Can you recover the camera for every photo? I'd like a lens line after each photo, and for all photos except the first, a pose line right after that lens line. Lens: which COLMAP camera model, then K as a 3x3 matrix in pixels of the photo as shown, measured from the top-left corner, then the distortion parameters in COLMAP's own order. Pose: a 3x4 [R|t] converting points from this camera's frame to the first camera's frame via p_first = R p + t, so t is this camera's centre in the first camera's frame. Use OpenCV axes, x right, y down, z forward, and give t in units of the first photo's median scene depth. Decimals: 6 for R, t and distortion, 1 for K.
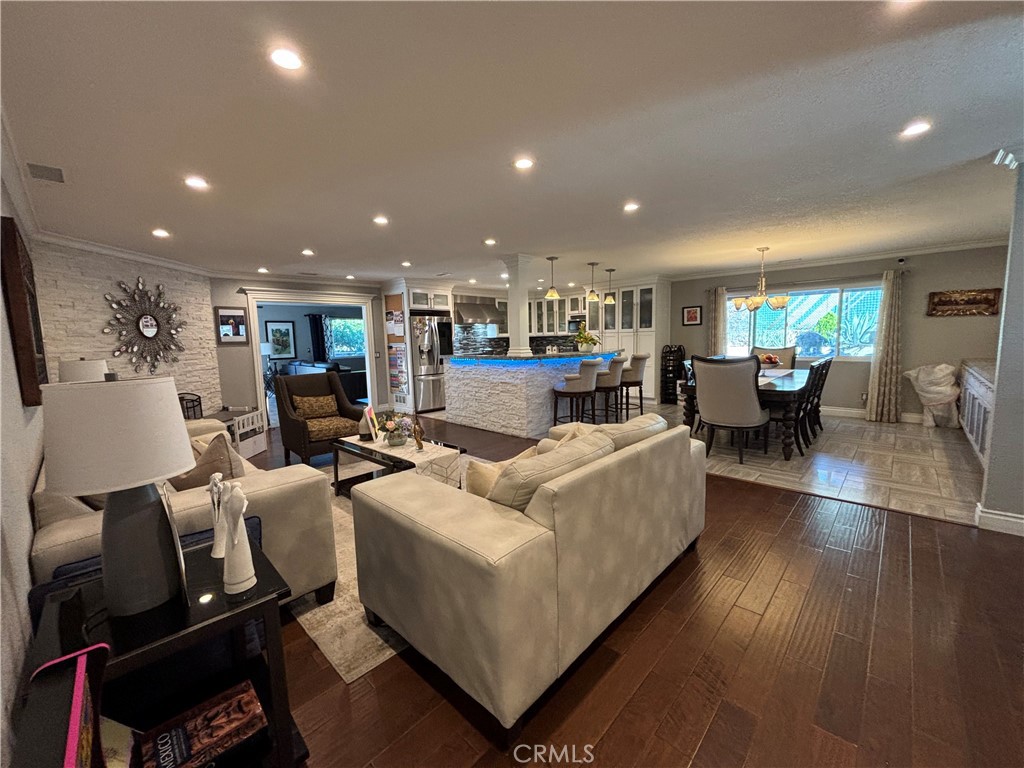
lens RADIAL K [[408.4, 0, 512.0], [0, 408.4, 384.0], [0, 0, 1]] dist [0.001730, 0.000160]
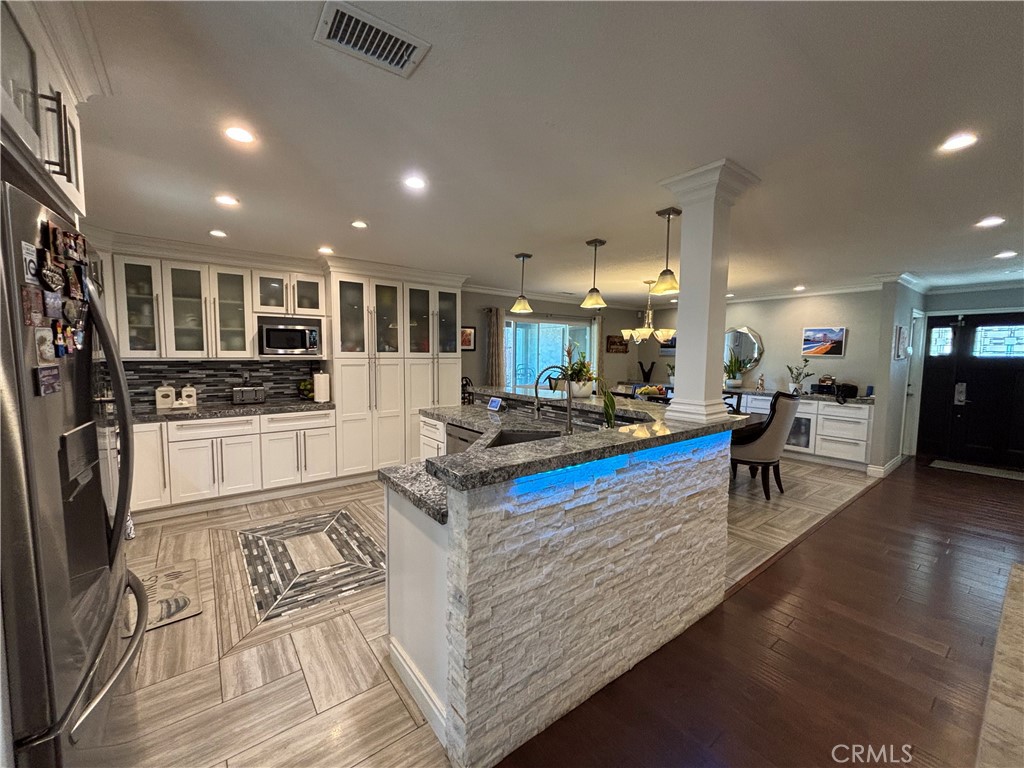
lens RADIAL K [[408.4, 0, 512.0], [0, 408.4, 384.0], [0, 0, 1]] dist [0.001730, 0.000160]
pose [[0.149870, -0.044640, 0.987697, -0.255484], [0.096749, 0.994848, 0.030282, -0.082353], [-0.983961, 0.091020, 0.153417, 0.679475]]
